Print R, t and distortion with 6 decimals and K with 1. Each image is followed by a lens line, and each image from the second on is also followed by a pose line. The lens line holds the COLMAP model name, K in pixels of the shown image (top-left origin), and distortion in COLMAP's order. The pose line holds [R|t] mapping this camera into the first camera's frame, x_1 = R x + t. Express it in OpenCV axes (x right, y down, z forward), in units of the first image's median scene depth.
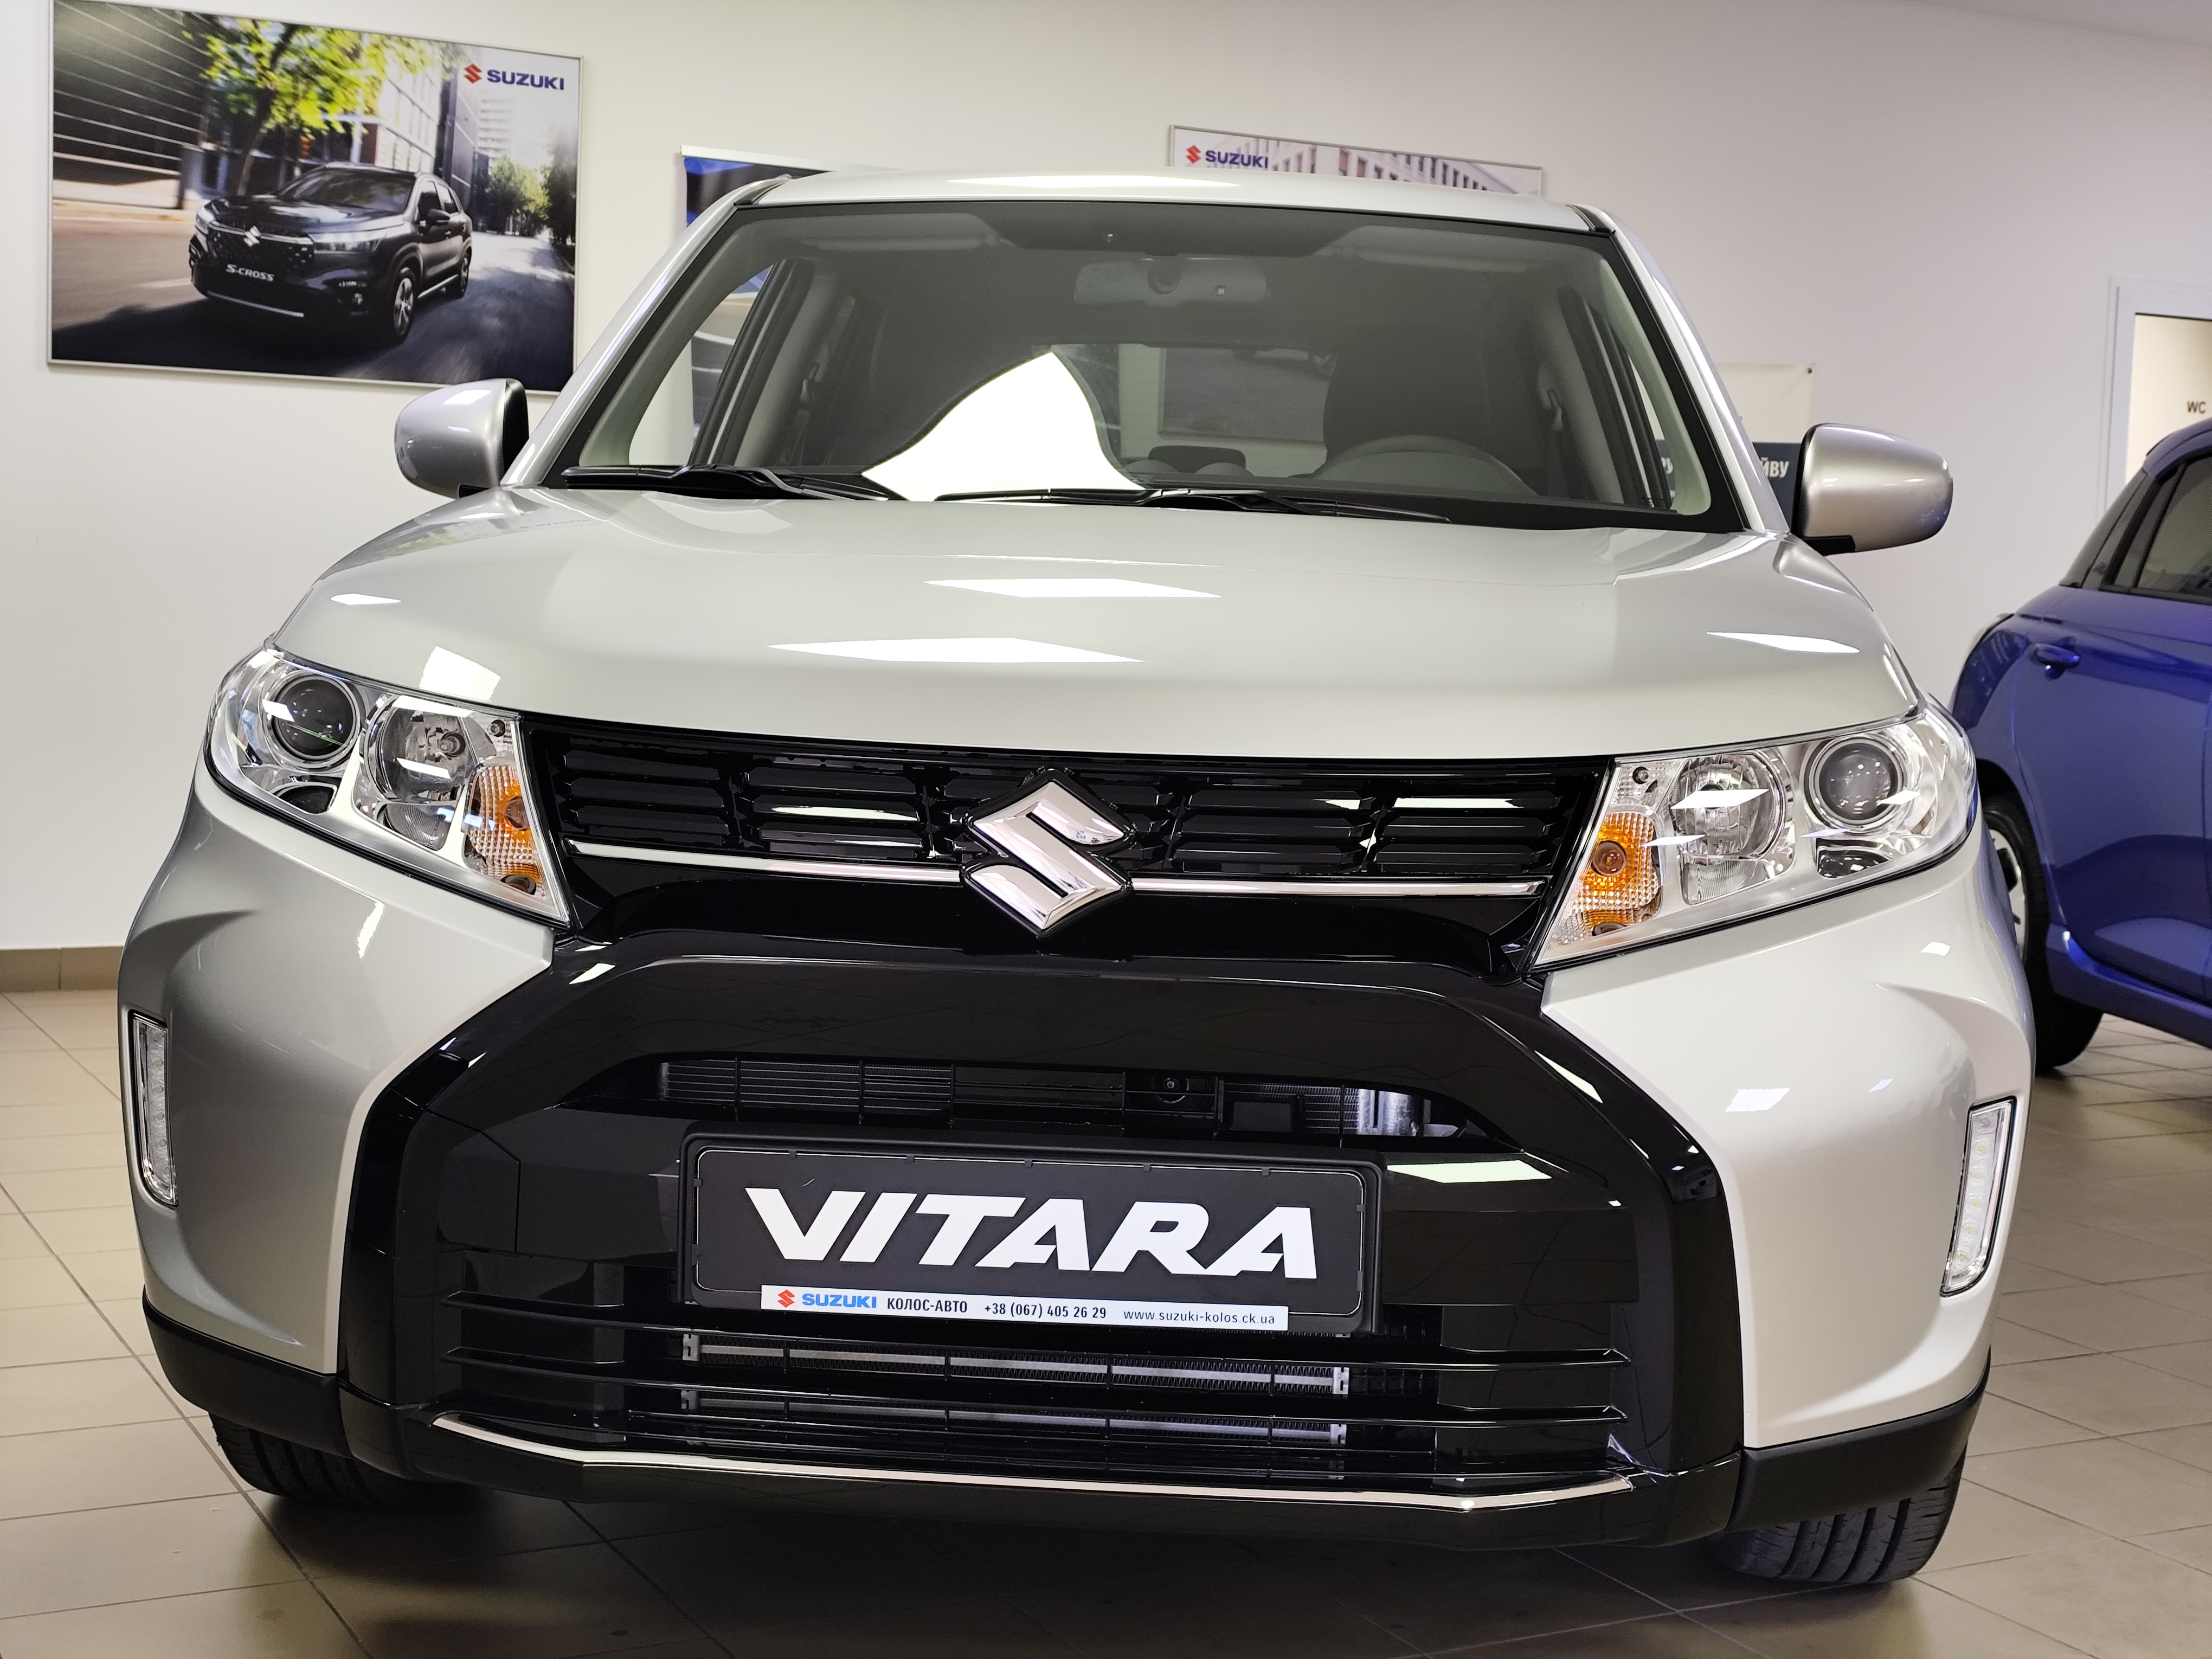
lens RADIAL K [[2992.2, 0, 1111.9], [0, 2992.2, 811.5], [0, 0, 1]] dist [0.158510, -0.538770]
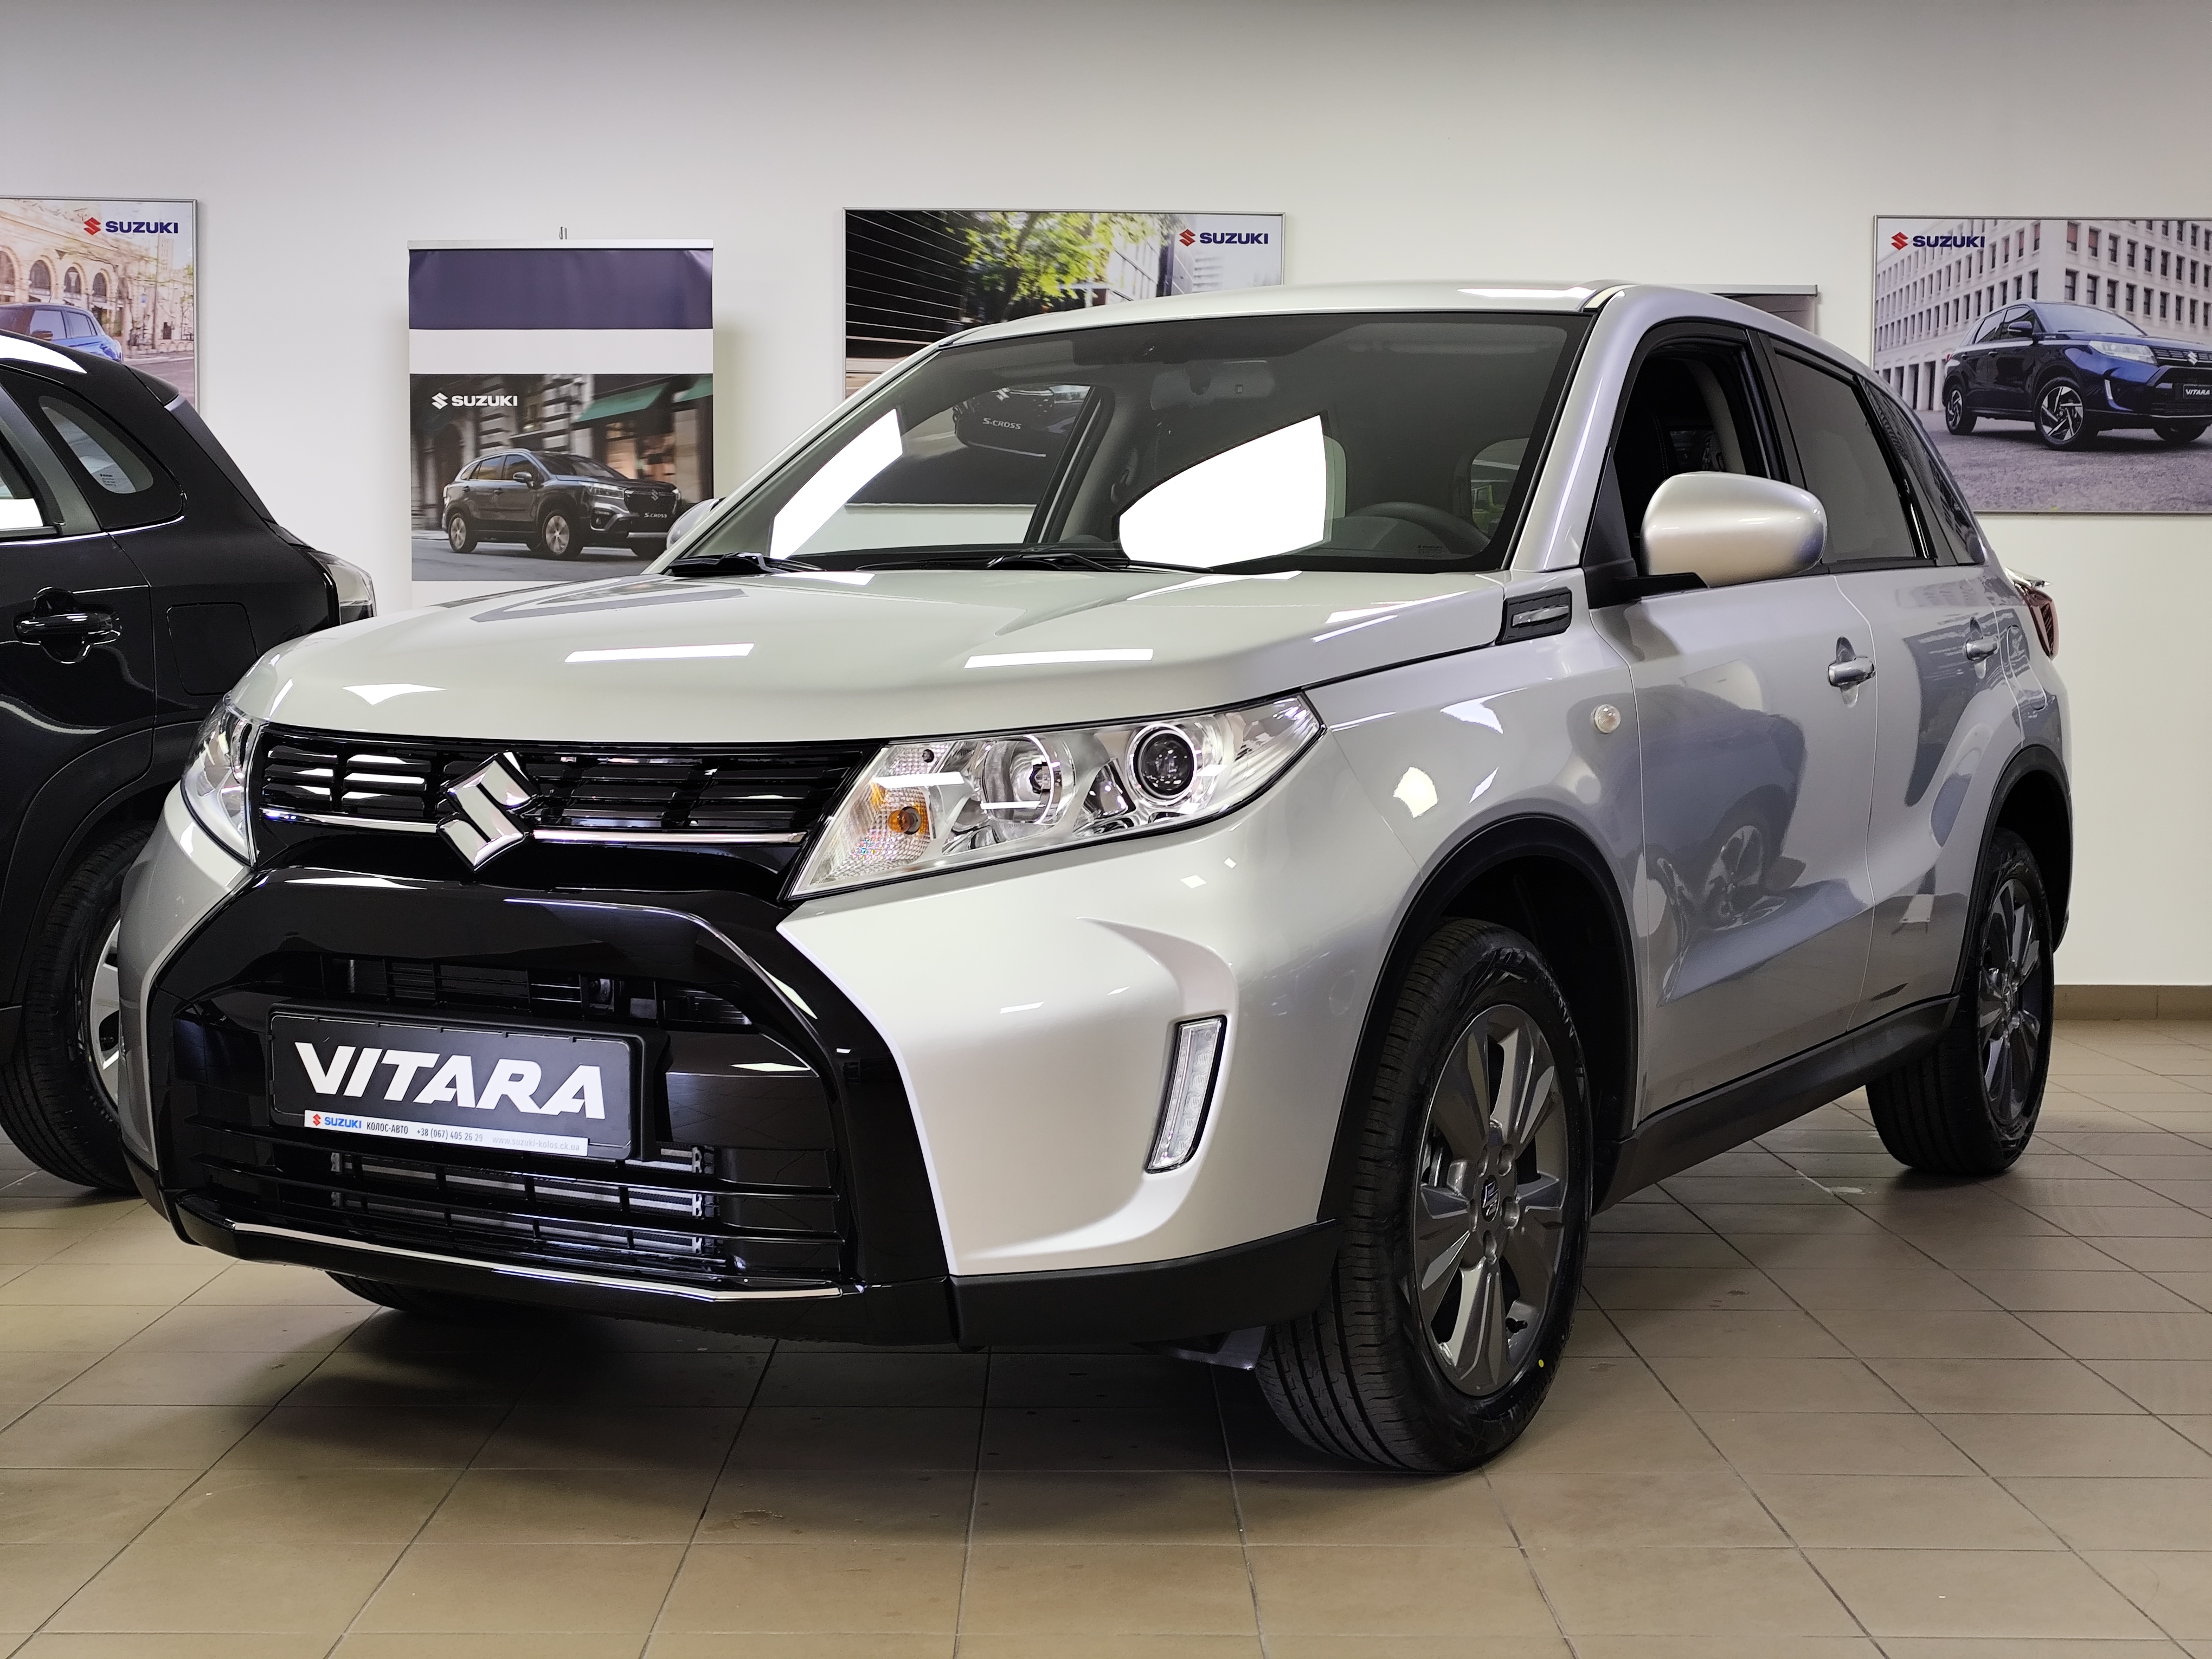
lens RADIAL K [[3045.2, 0, 1114.3], [0, 3045.2, 819.0], [0, 0, 1]] dist [0.111021, -0.389559]
pose [[0.886329, -0.004731, -0.463033, 0.871265], [-0.013971, 0.999219, -0.036951, 0.064098], [0.462846, 0.039220, 0.885571, -0.120625]]
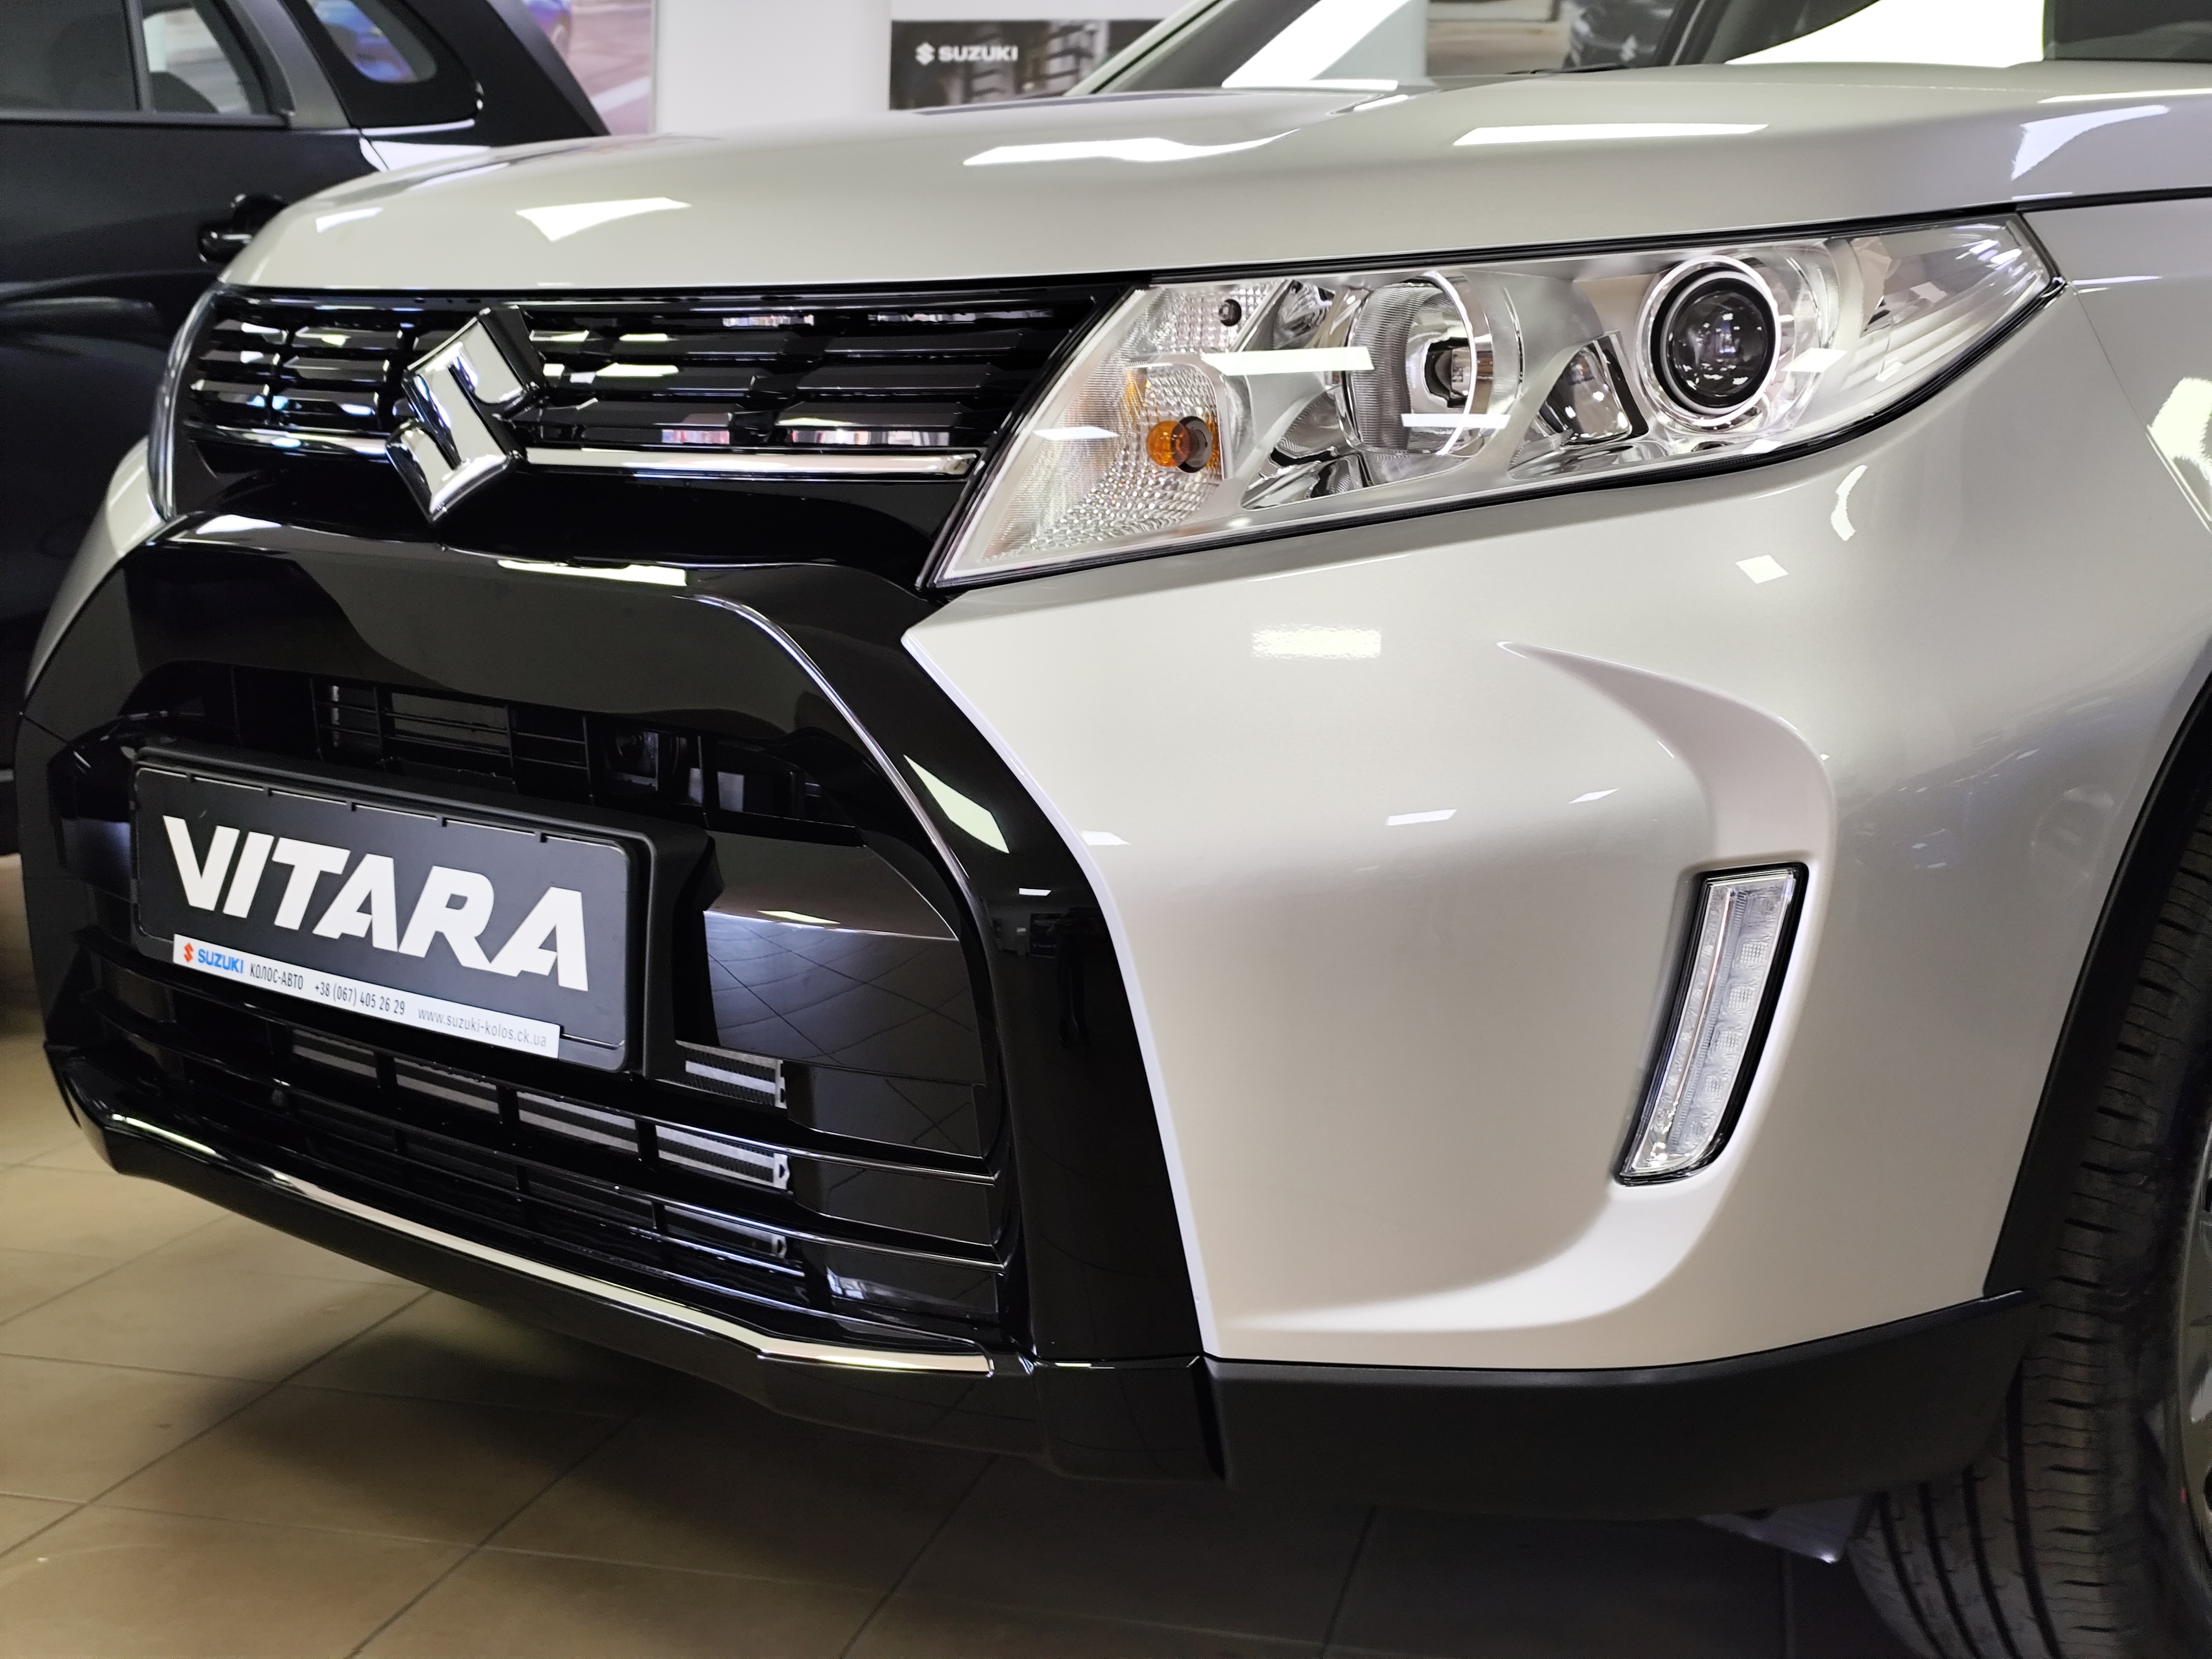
lens RADIAL K [[3045.2, 0, 1114.3], [0, 3045.2, 819.0], [0, 0, 1]] dist [0.111021, -0.389559]
pose [[0.765635, 0.067794, -0.639693, 0.597122], [-0.062838, 0.997557, 0.030511, 0.080106], [0.640199, 0.016837, 0.768025, 0.494564]]
